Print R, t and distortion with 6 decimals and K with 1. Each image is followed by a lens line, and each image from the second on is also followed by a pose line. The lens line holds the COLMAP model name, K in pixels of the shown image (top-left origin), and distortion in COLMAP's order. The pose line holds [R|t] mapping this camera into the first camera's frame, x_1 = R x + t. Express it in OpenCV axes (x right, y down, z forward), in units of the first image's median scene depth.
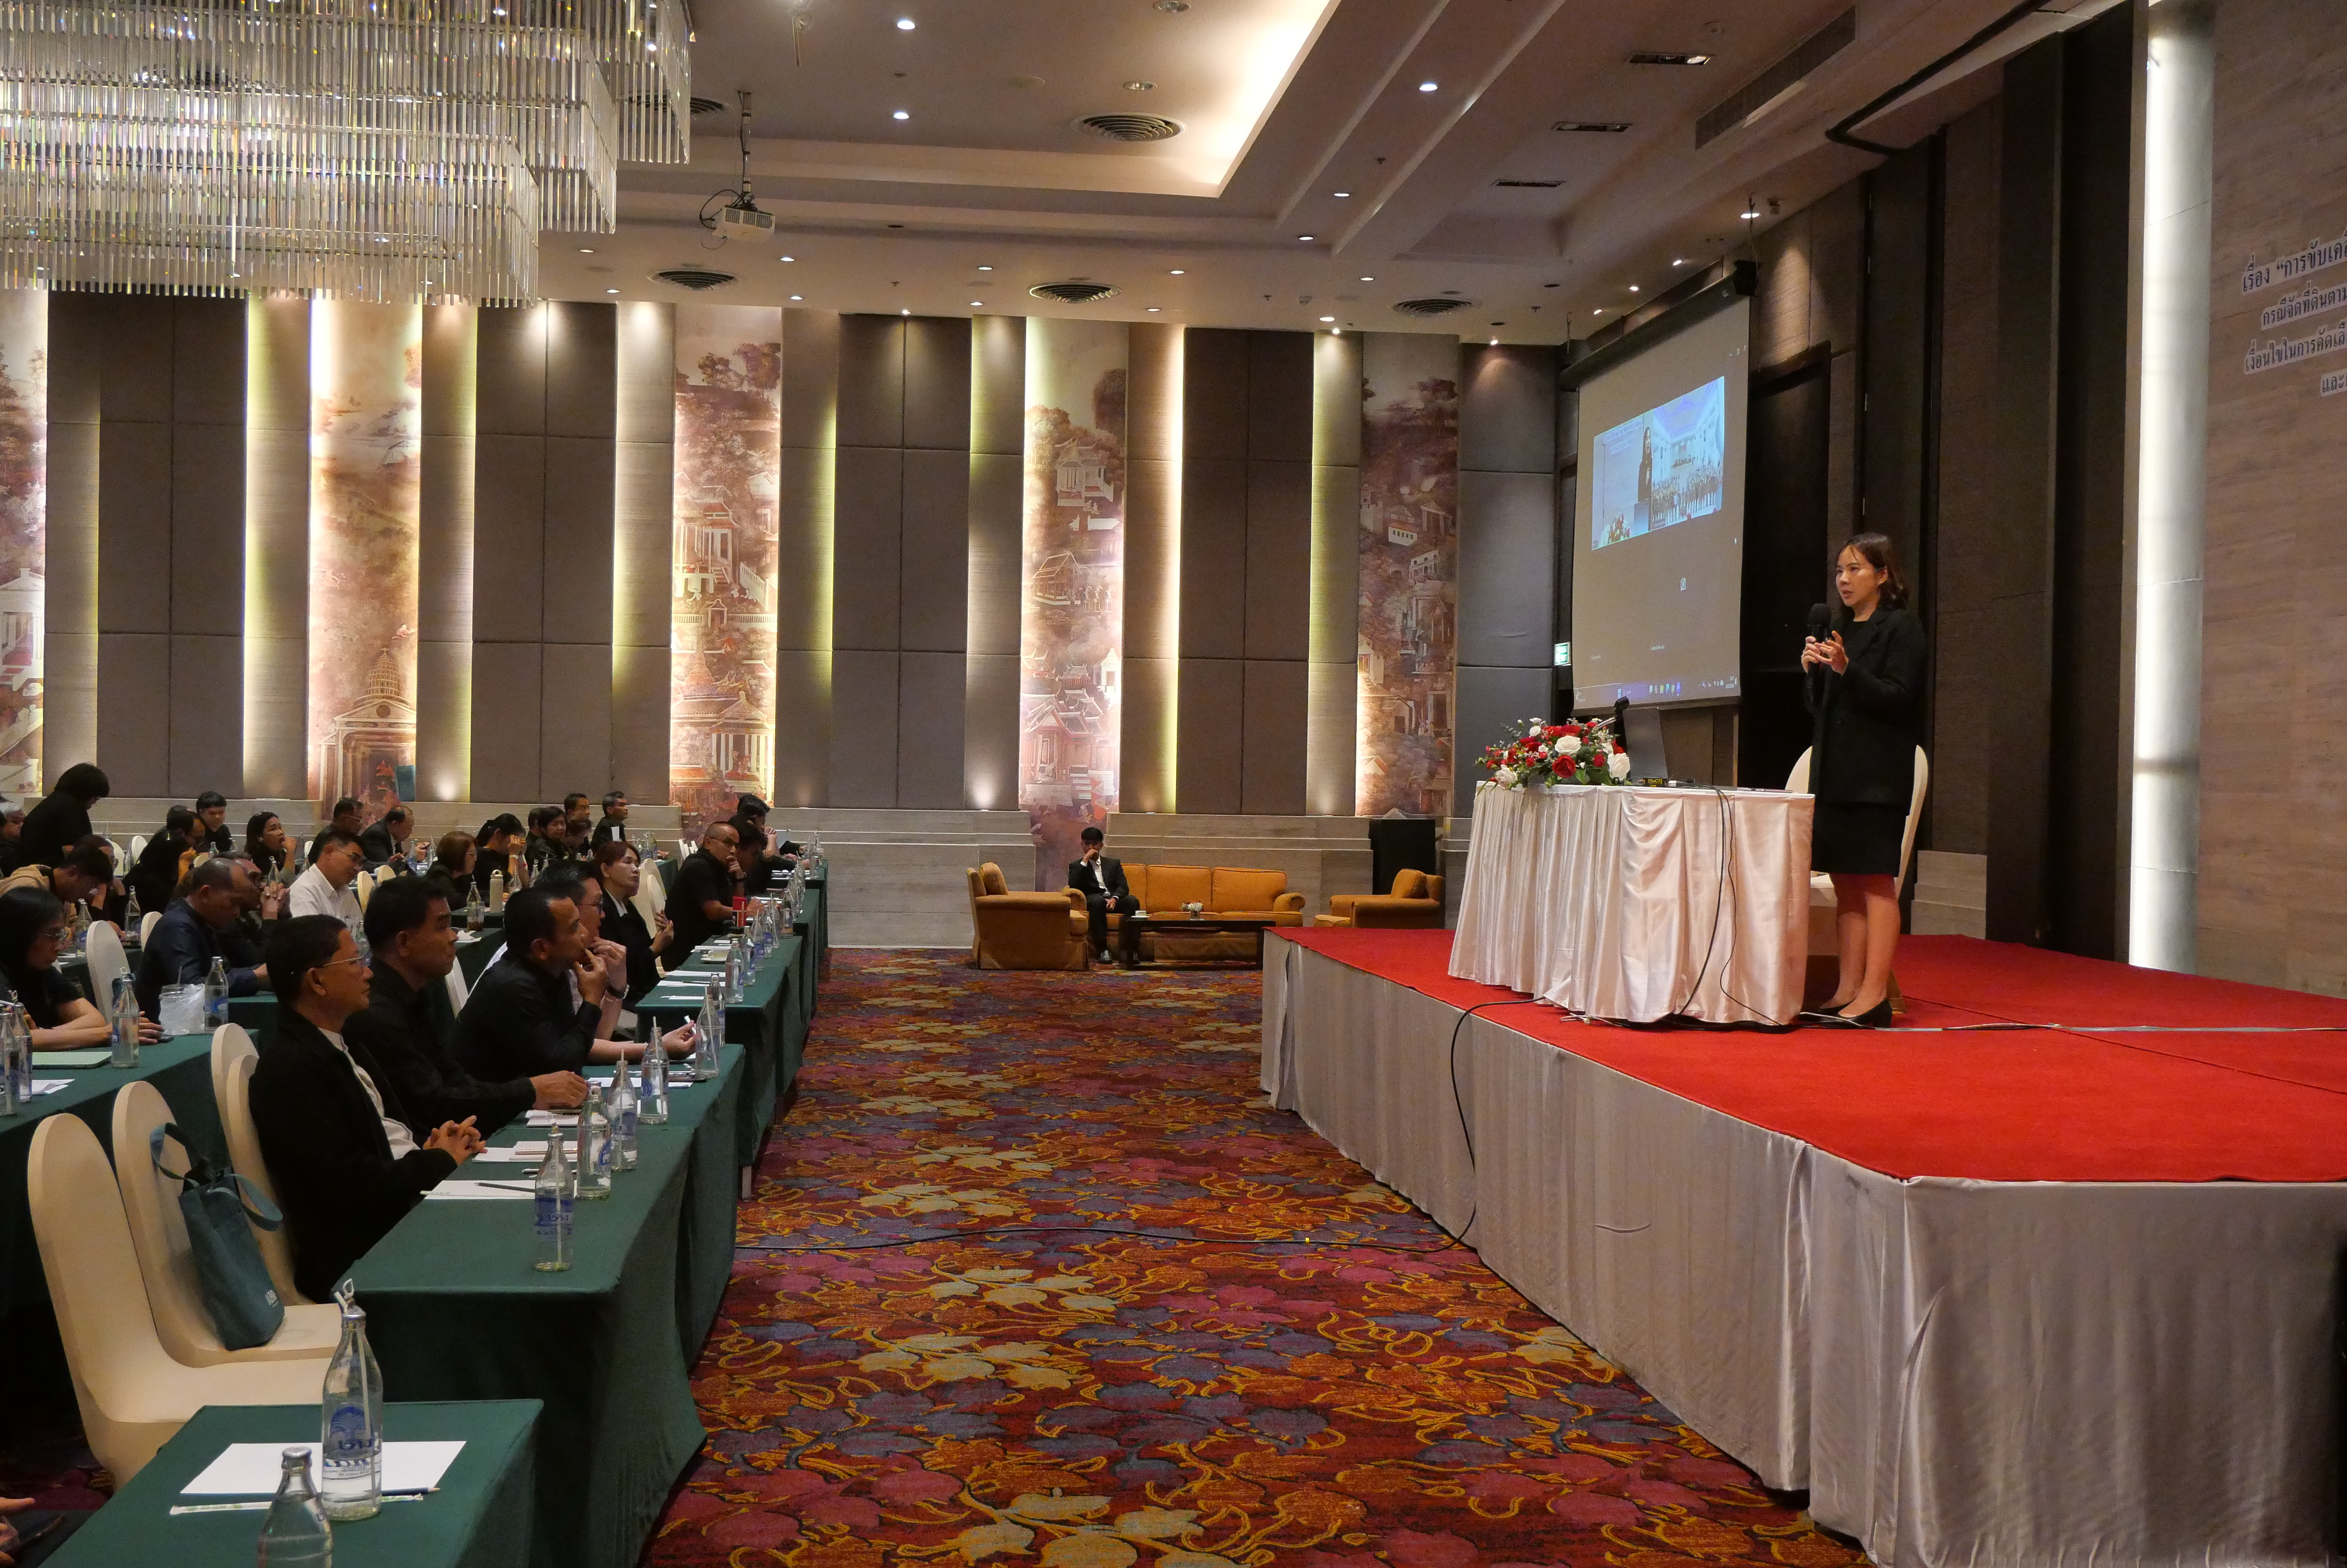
lens RADIAL K [[2286.2, 0, 1150.5], [0, 2286.2, 778.0], [0, 0, 1]] dist [-0.003952, 0.000000]
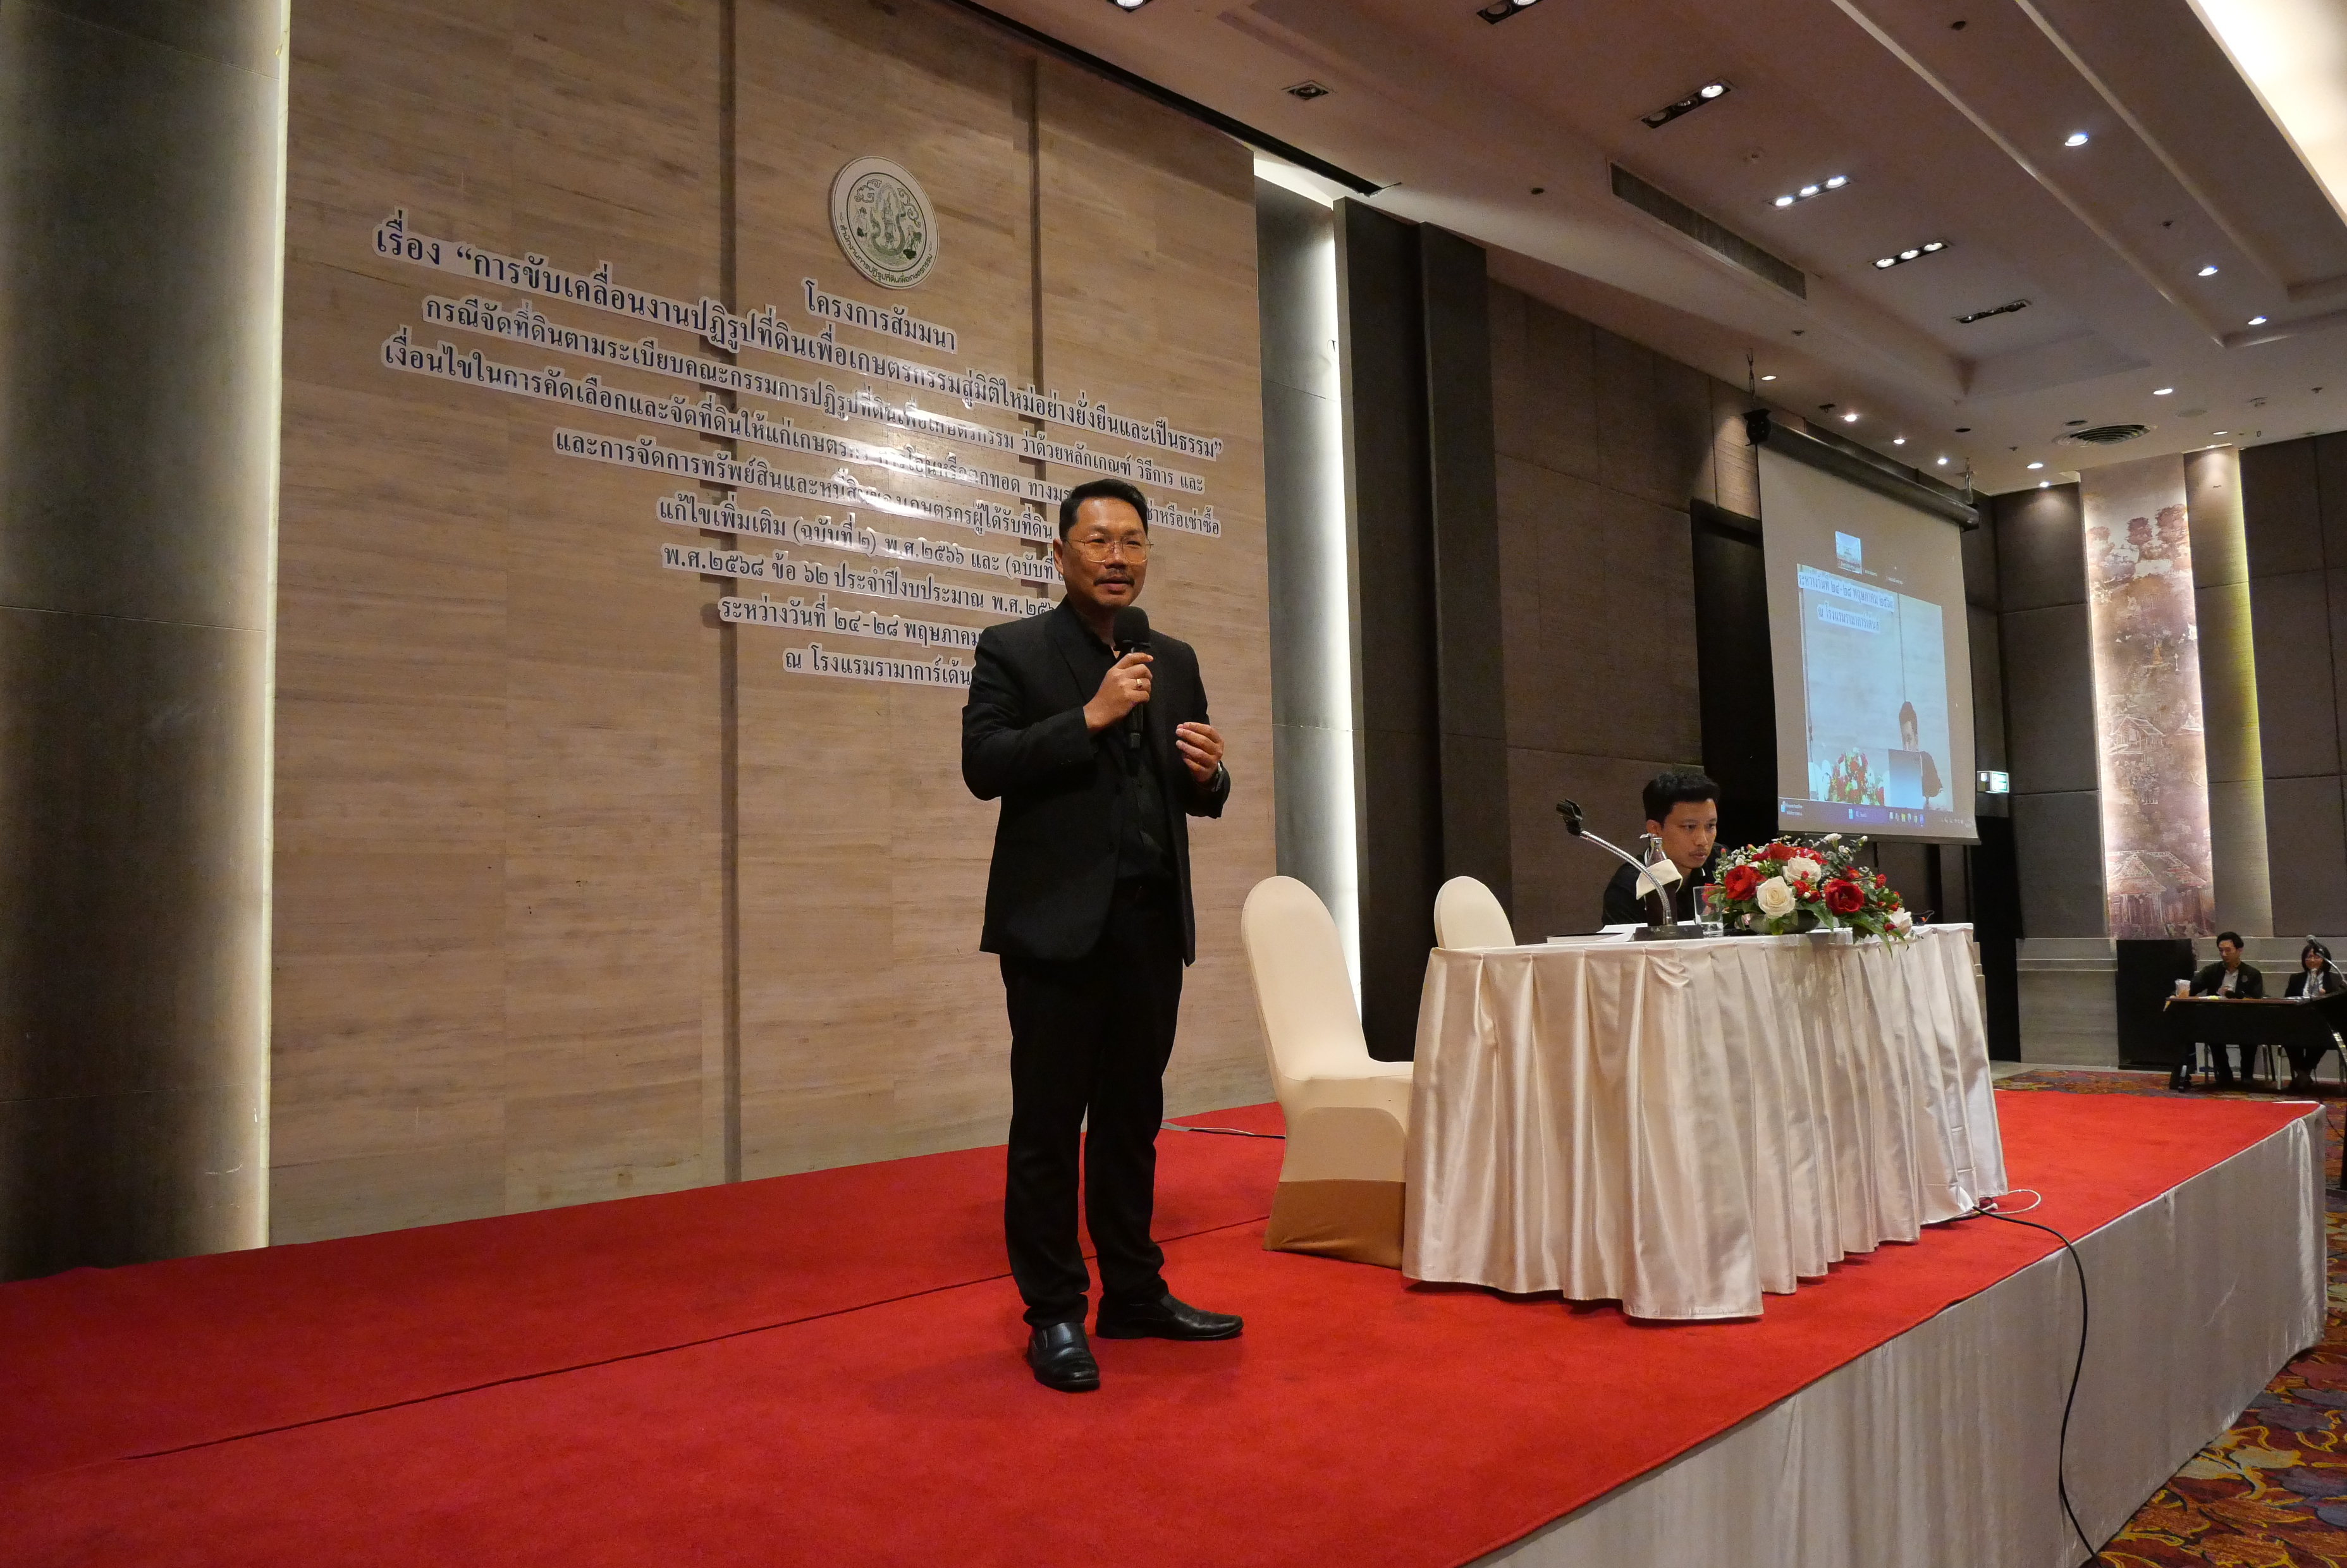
lens RADIAL K [[1722.2, 0, 1179.4], [0, 1722.2, 802.5], [0, 0, 1]] dist [-0.041384, 0.009318]
pose [[-0.629474, 0.049382, 0.775451, -0.017530], [0.010711, 0.998435, -0.054887, -0.002514], [-0.776948, -0.026244, -0.629018, 0.295487]]
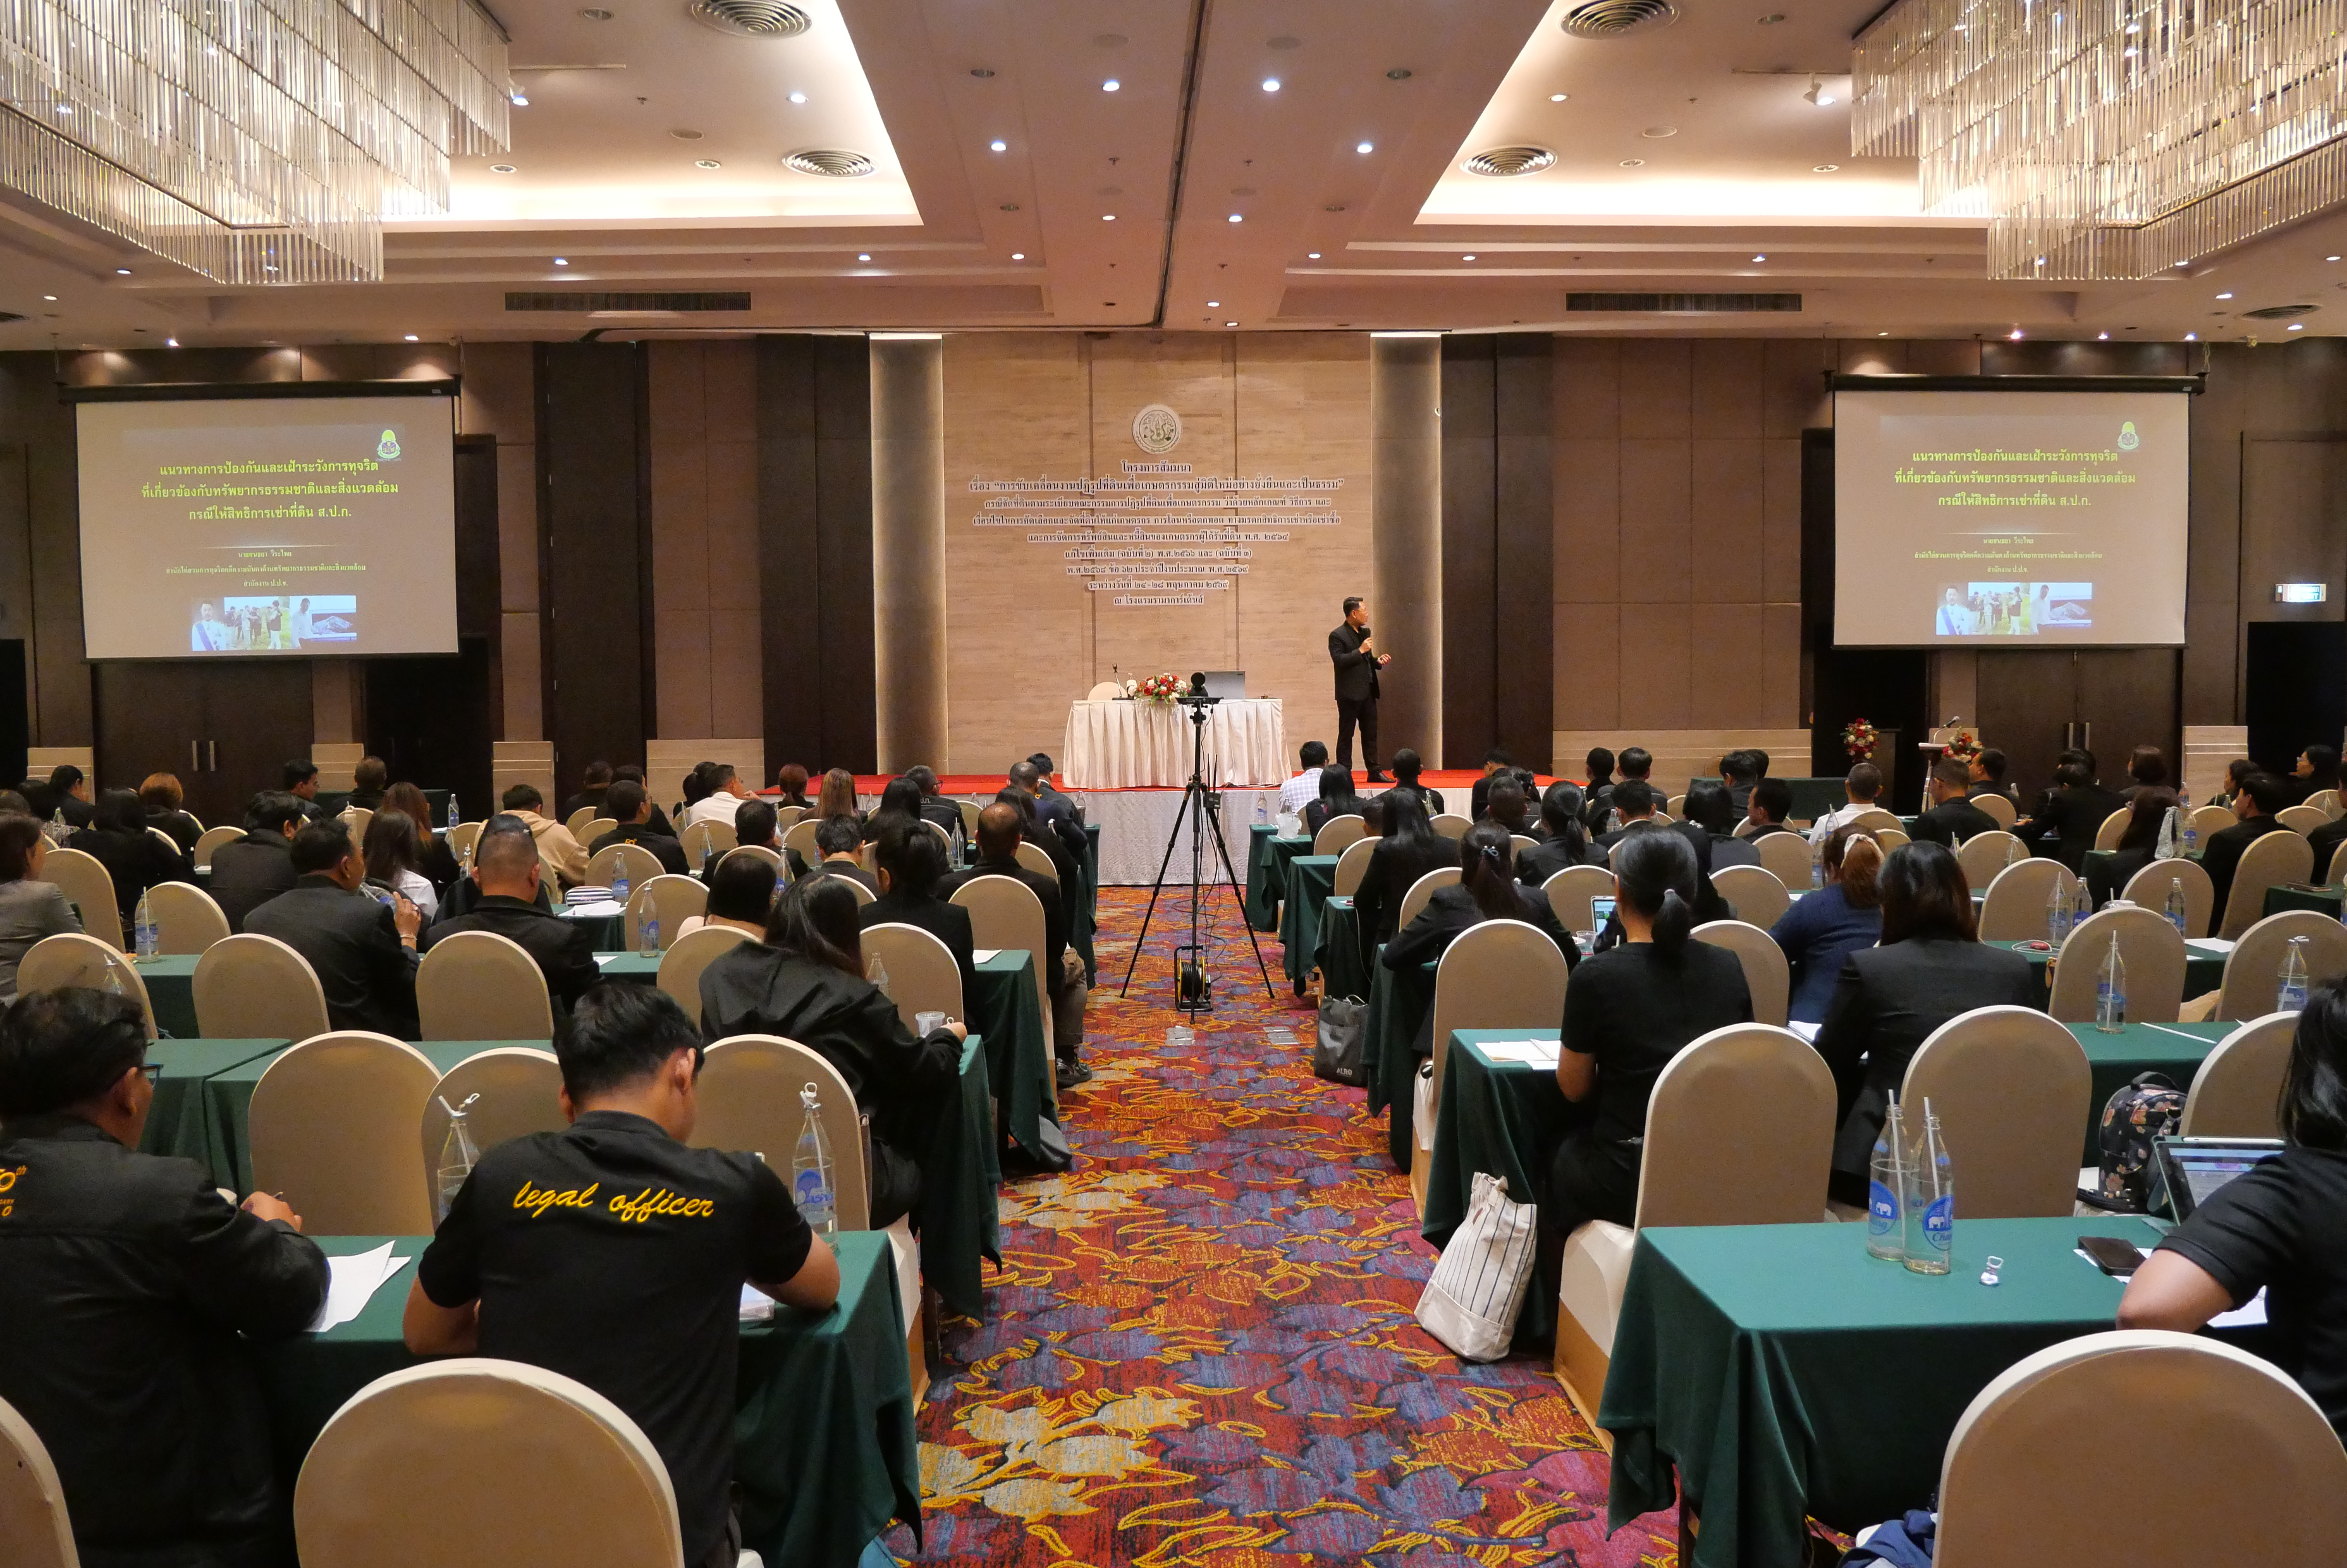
lens RADIAL K [[1722.2, 0, 1173.0], [0, 1722.2, 801.8], [0, 0, 1]] dist [-0.041384, 0.009318]
pose [[0.096148, -0.097025, 0.990627, -0.326283], [0.004872, 0.995272, 0.097007, -0.016180], [-0.995355, -0.004501, 0.096166, 0.164455]]
